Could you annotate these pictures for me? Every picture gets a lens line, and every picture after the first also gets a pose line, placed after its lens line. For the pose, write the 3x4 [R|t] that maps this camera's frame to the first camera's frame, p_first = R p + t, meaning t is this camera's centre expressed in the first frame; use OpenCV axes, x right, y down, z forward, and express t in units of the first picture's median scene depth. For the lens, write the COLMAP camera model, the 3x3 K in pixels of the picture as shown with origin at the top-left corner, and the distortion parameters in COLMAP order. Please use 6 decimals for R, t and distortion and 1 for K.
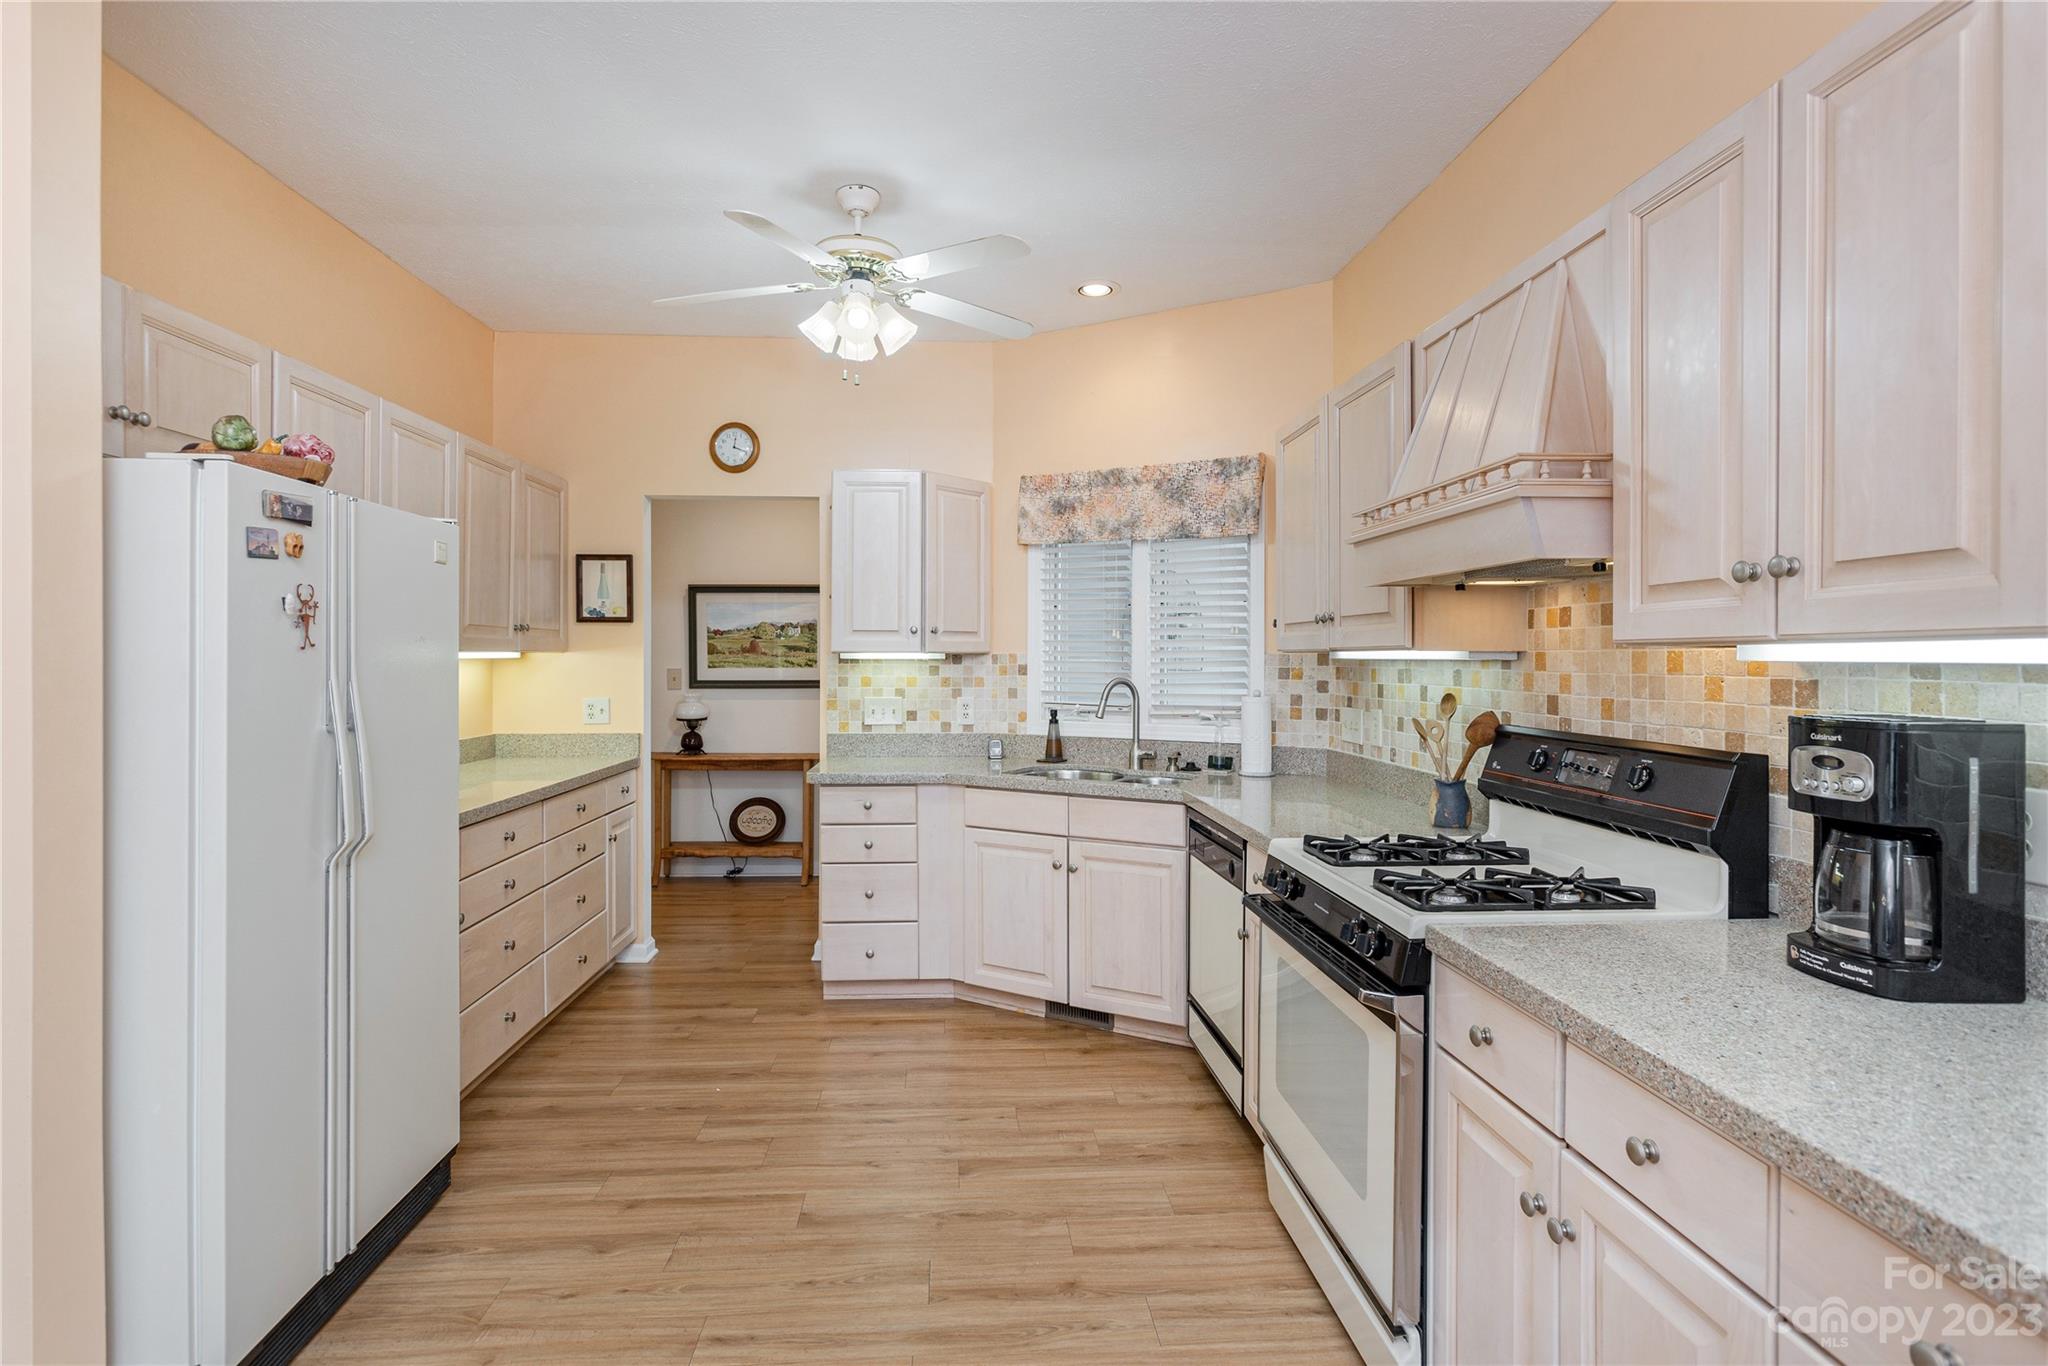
lens RADIAL K [[994.4, 0, 1015.2], [0, 994.4, 670.9], [0, 0, 1]] dist [-0.001960, 0.001223]
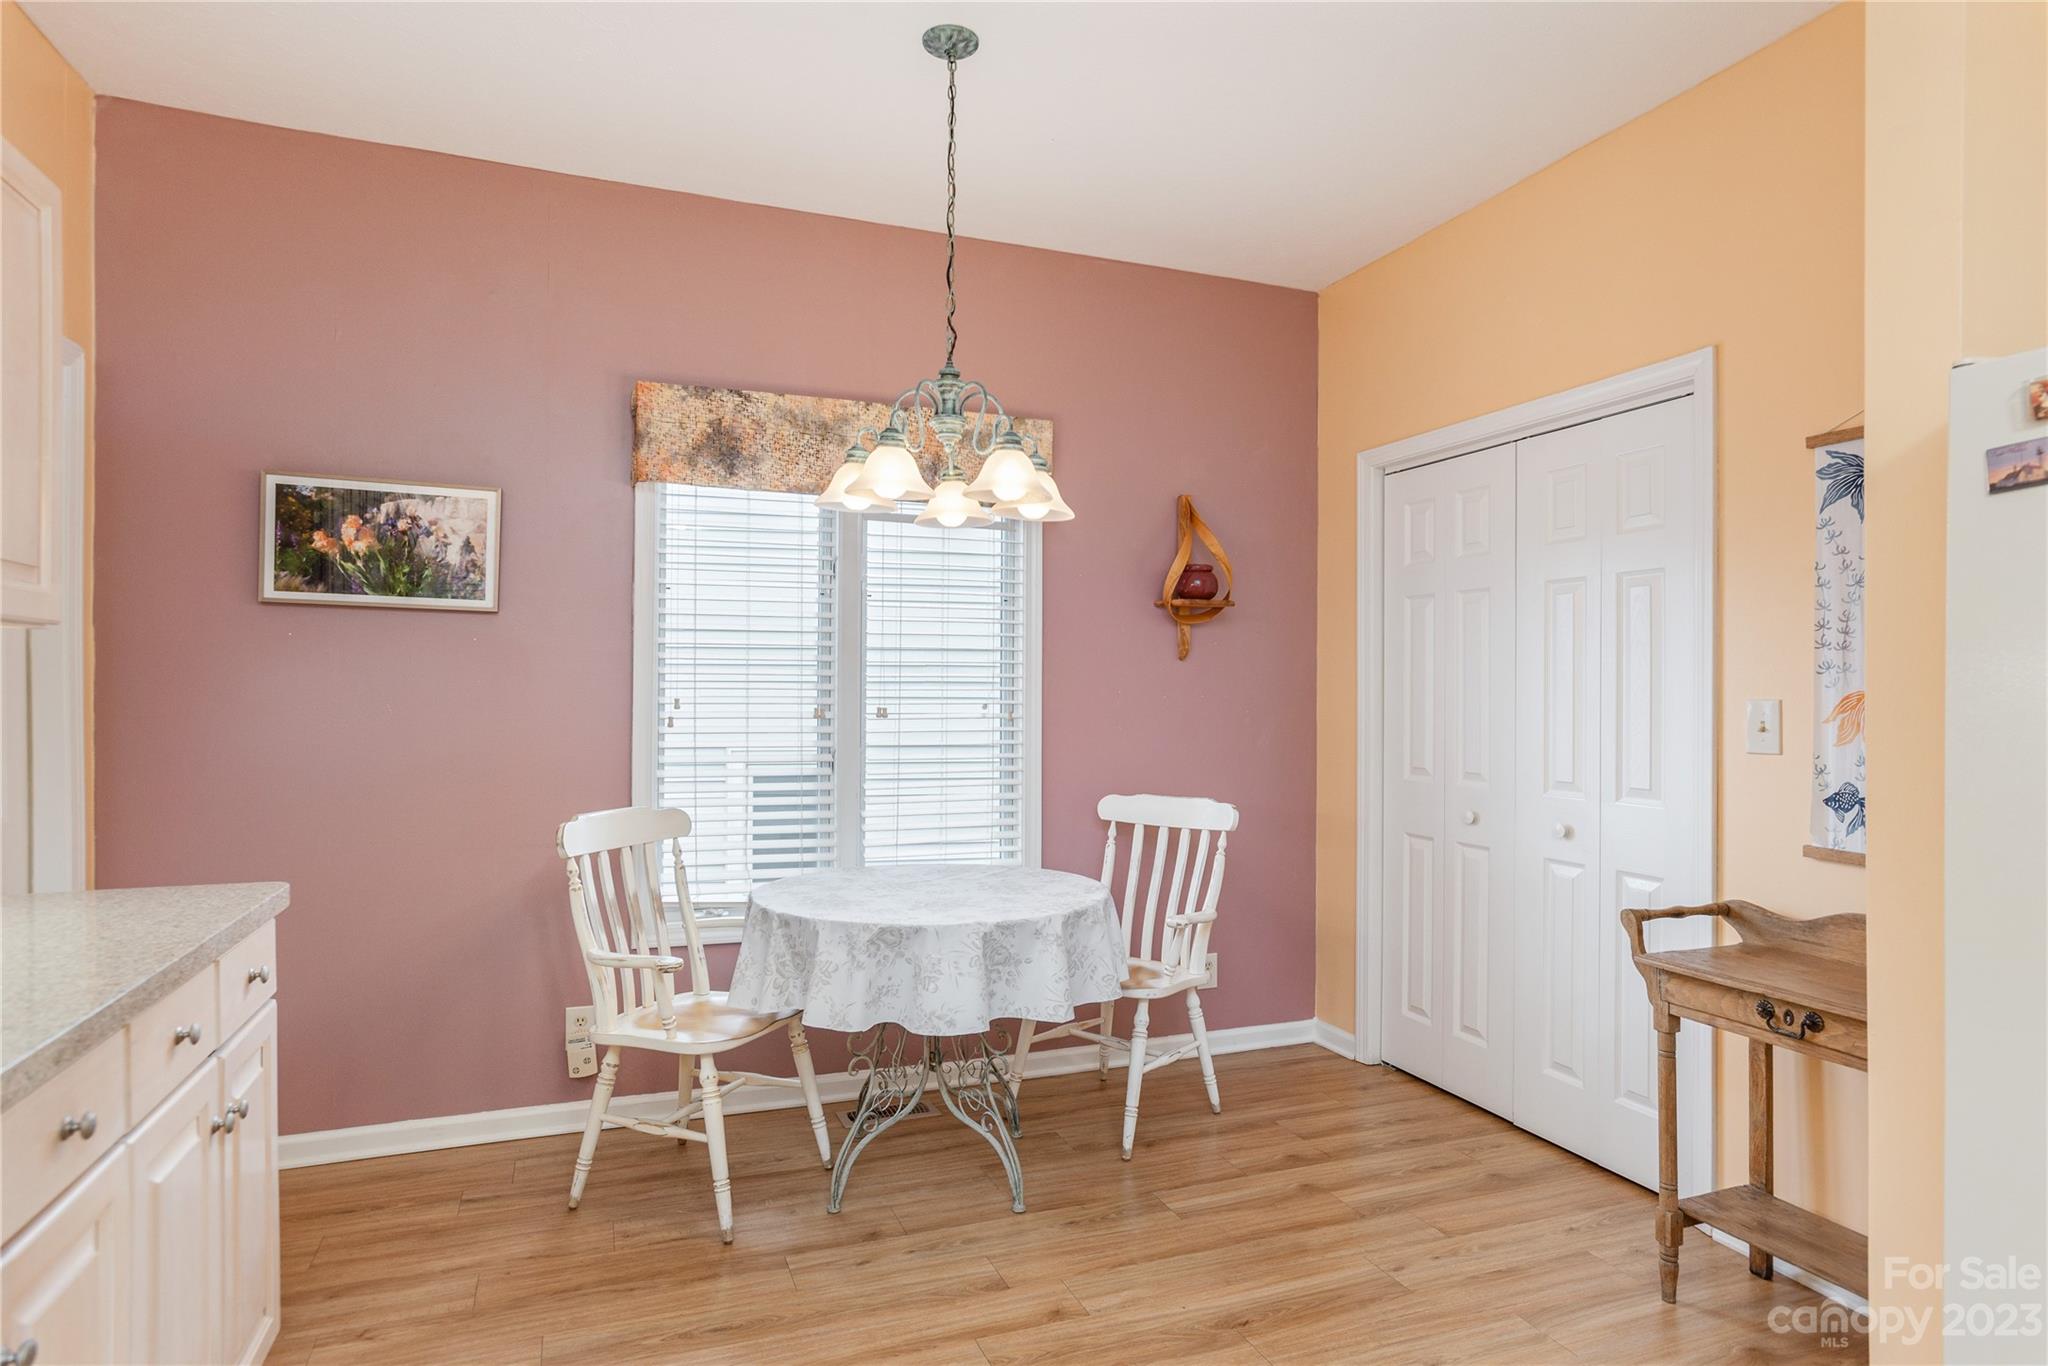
lens RADIAL K [[1156.7, 0, 1025.5], [0, 1156.7, 680.8], [0, 0, 1]] dist [-0.006657, 0.000851]
pose [[-0.953324, -0.011819, -0.301717, 0.066544], [-0.013760, 0.999896, 0.004311, 0.013571], [0.301635, 0.008262, -0.953388, 1.181938]]
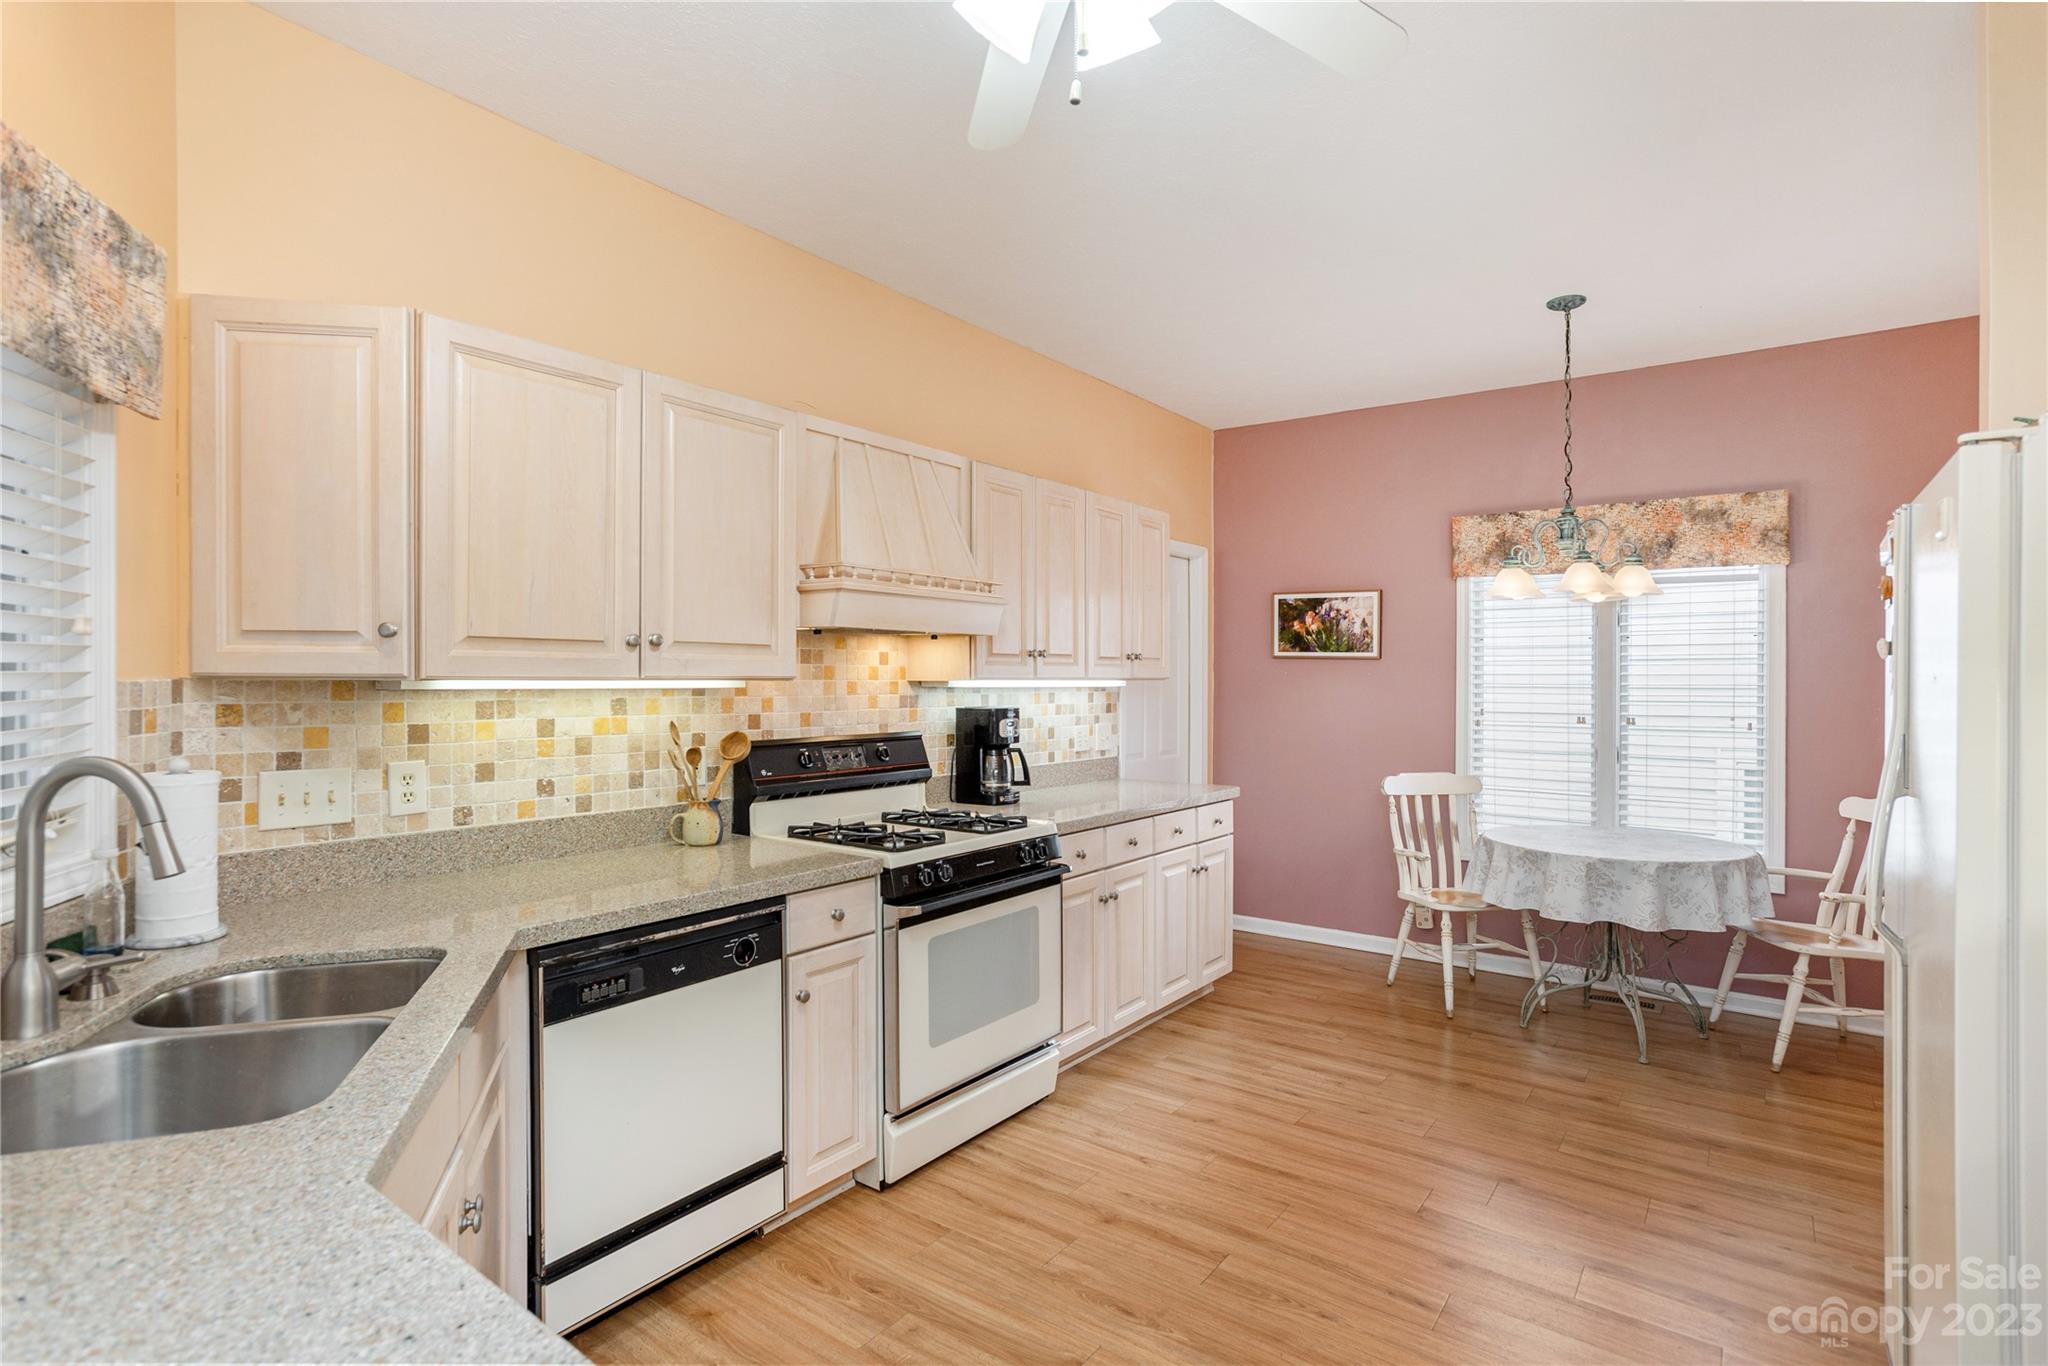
lens RADIAL K [[994.4, 0, 958.4], [0, 994.4, 678.1], [0, 0, 1]] dist [-0.001960, 0.001223]
pose [[-0.719637, -0.003100, 0.694343, -0.598845], [0.004033, 0.999955, 0.008644, -0.035330], [-0.694338, 0.009021, -0.719592, 1.861369]]
